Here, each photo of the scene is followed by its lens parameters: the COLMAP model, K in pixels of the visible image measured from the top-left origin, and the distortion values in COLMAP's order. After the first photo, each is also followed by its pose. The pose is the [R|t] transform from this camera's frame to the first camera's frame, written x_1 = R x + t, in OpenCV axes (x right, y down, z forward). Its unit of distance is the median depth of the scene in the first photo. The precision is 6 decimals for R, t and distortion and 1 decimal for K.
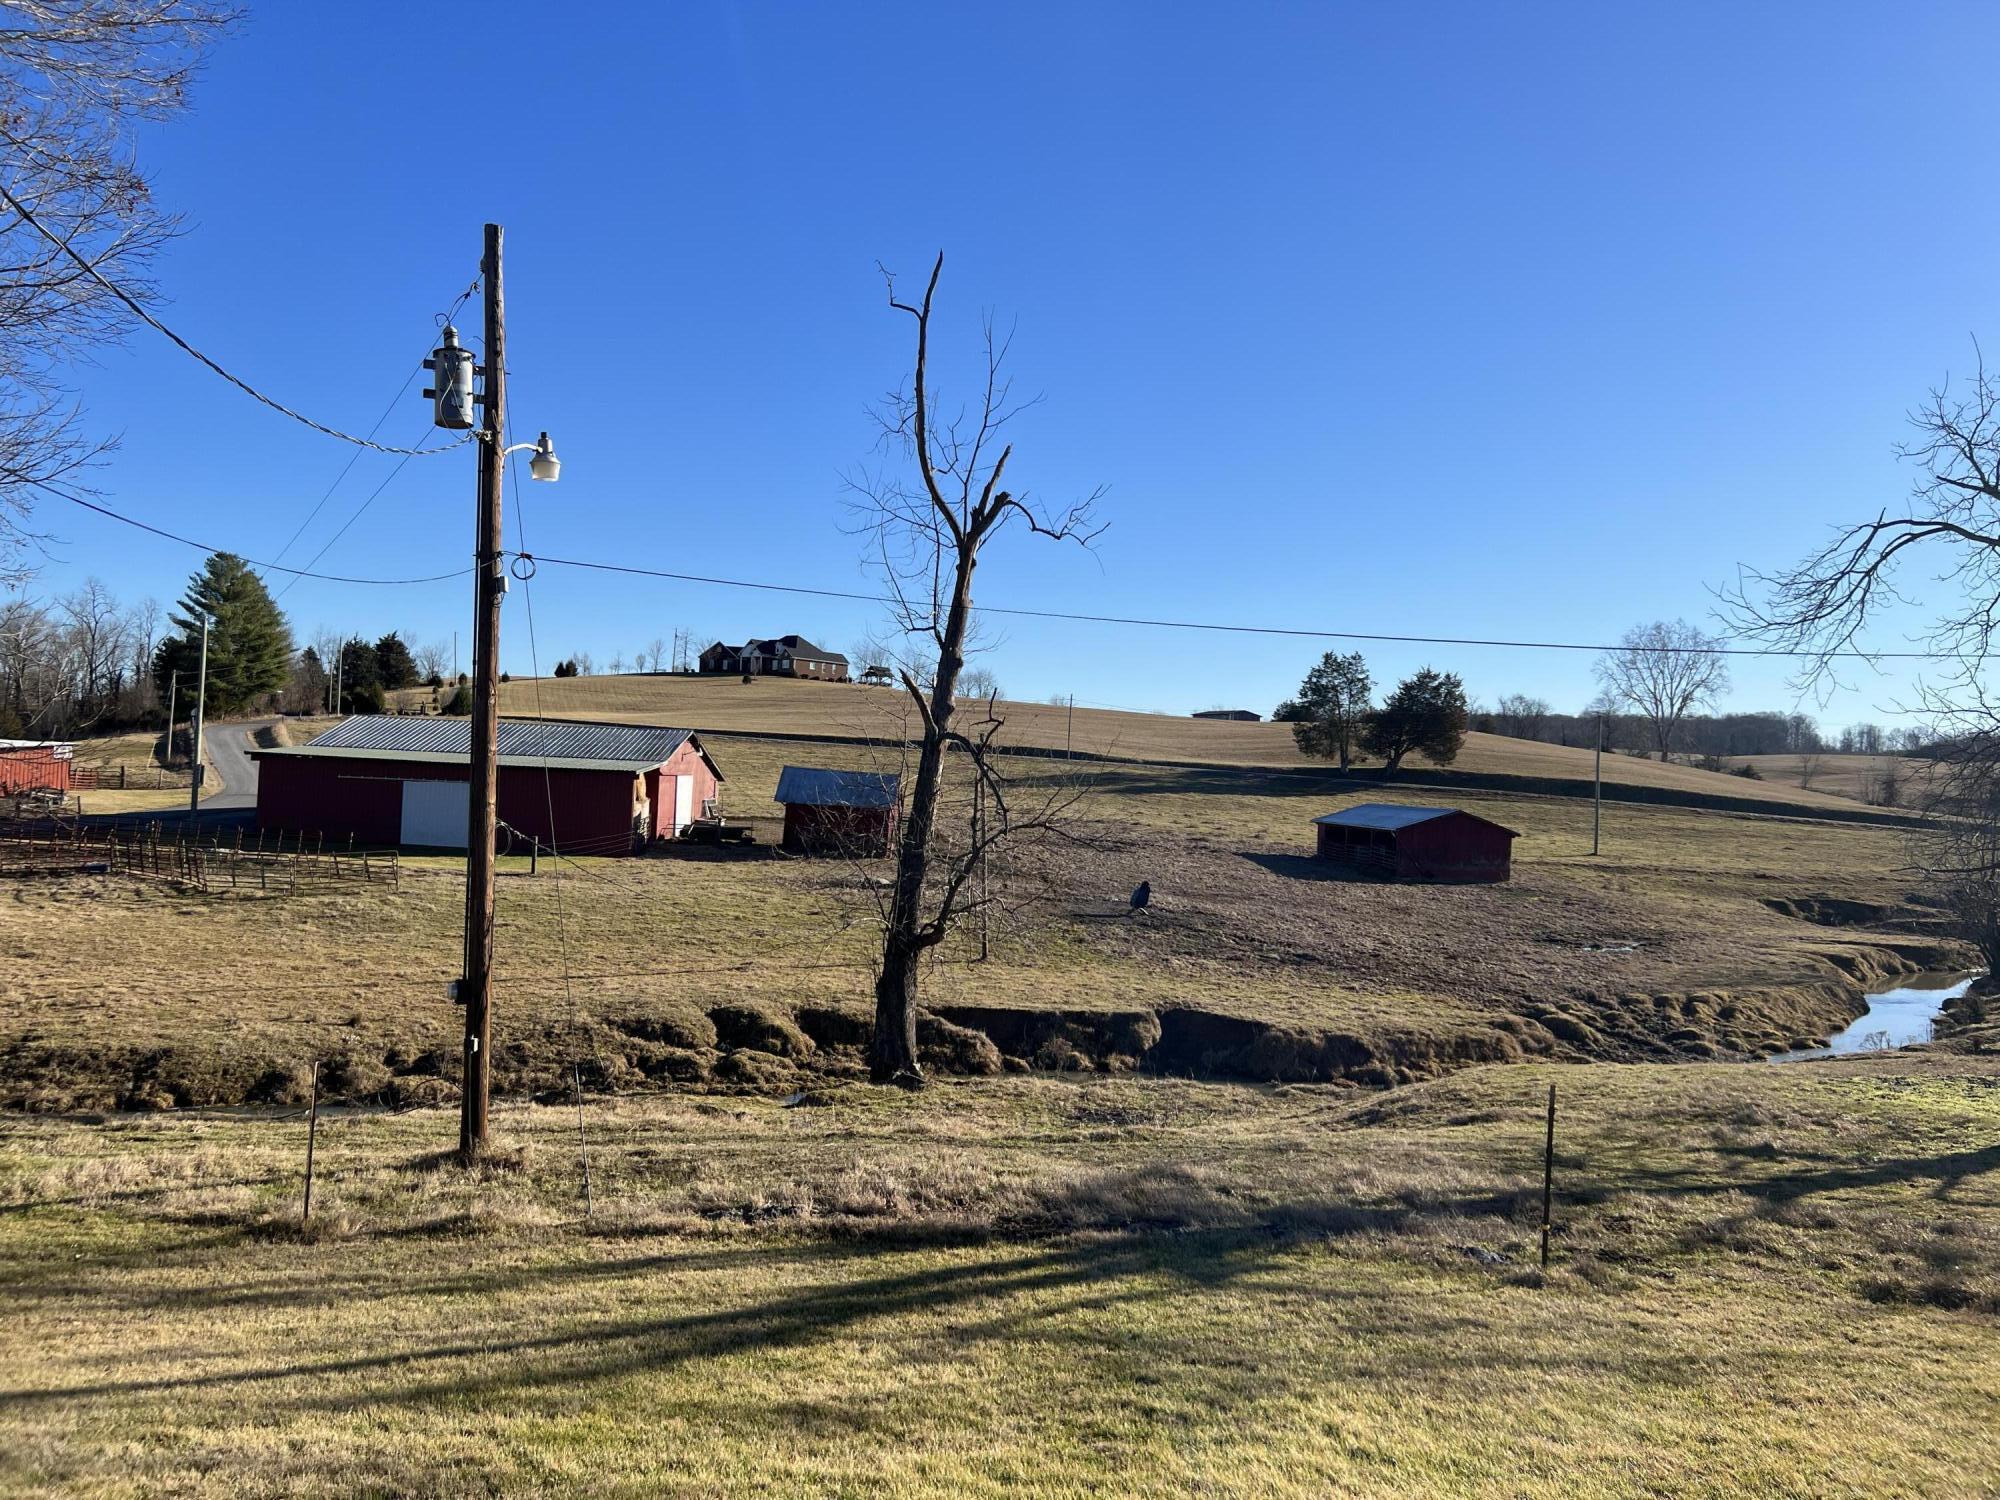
lens RADIAL K [[1505.5, 0, 987.4], [0, 1505.5, 738.1], [0, 0, 1]] dist [0.055404, -0.058855]
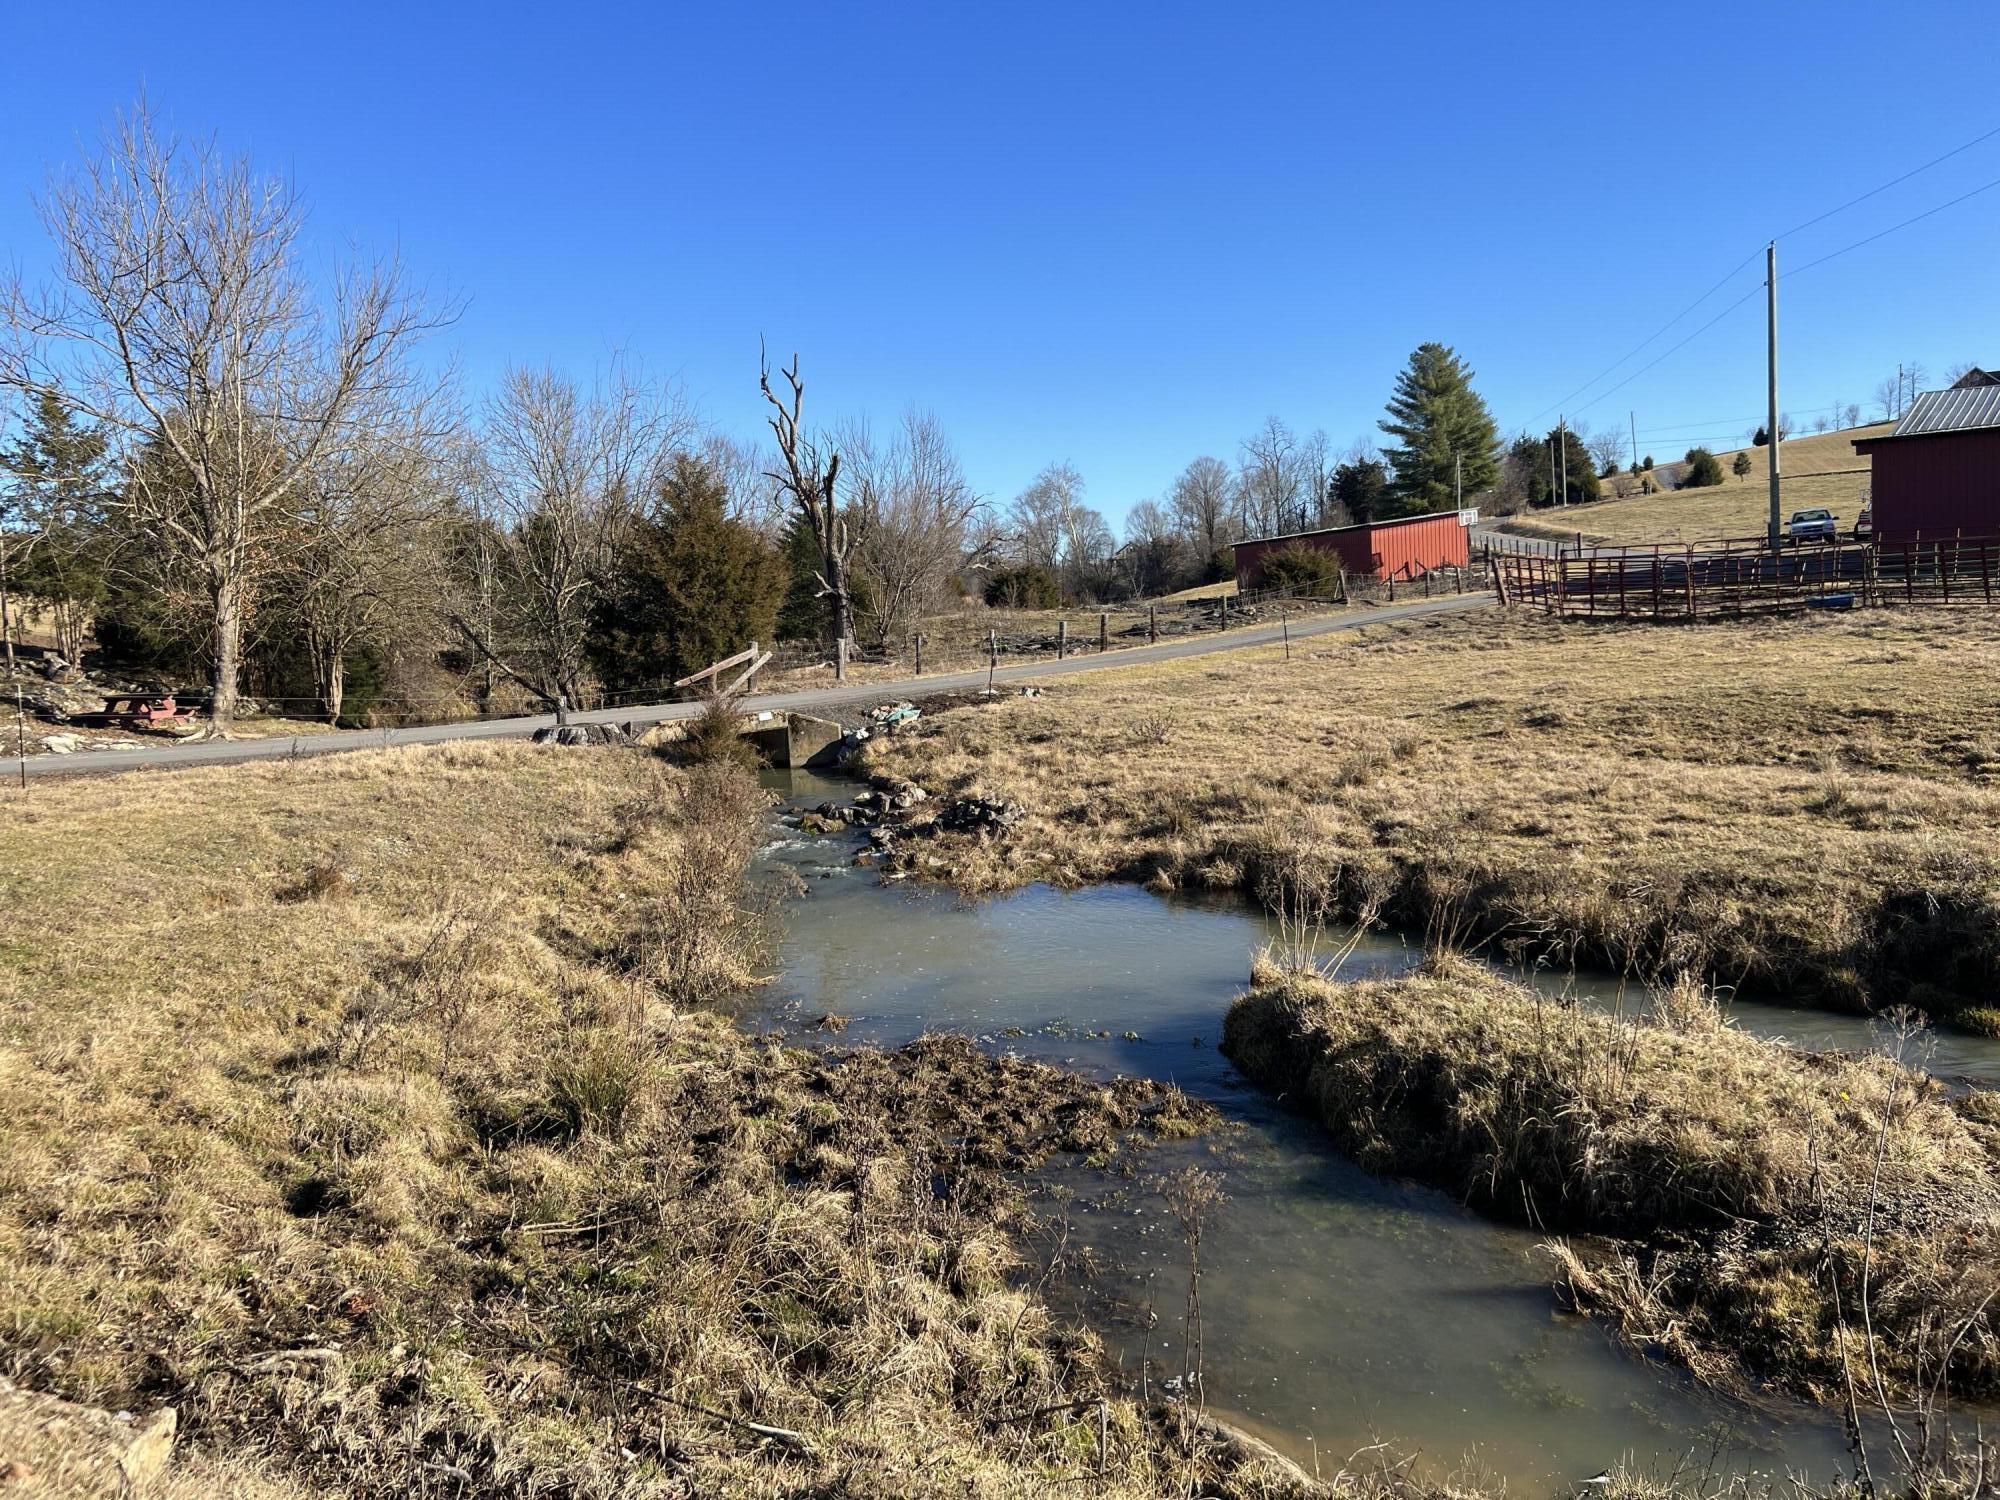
lens RADIAL K [[1505.5, 0, 984.8], [0, 1505.5, 741.0], [0, 0, 1]] dist [0.055404, -0.058855]
pose [[0.774466, -0.040120, -0.631342, -0.890360], [0.111760, 0.990967, 0.074122, 0.109747], [0.622666, -0.127964, 0.771954, 0.625250]]
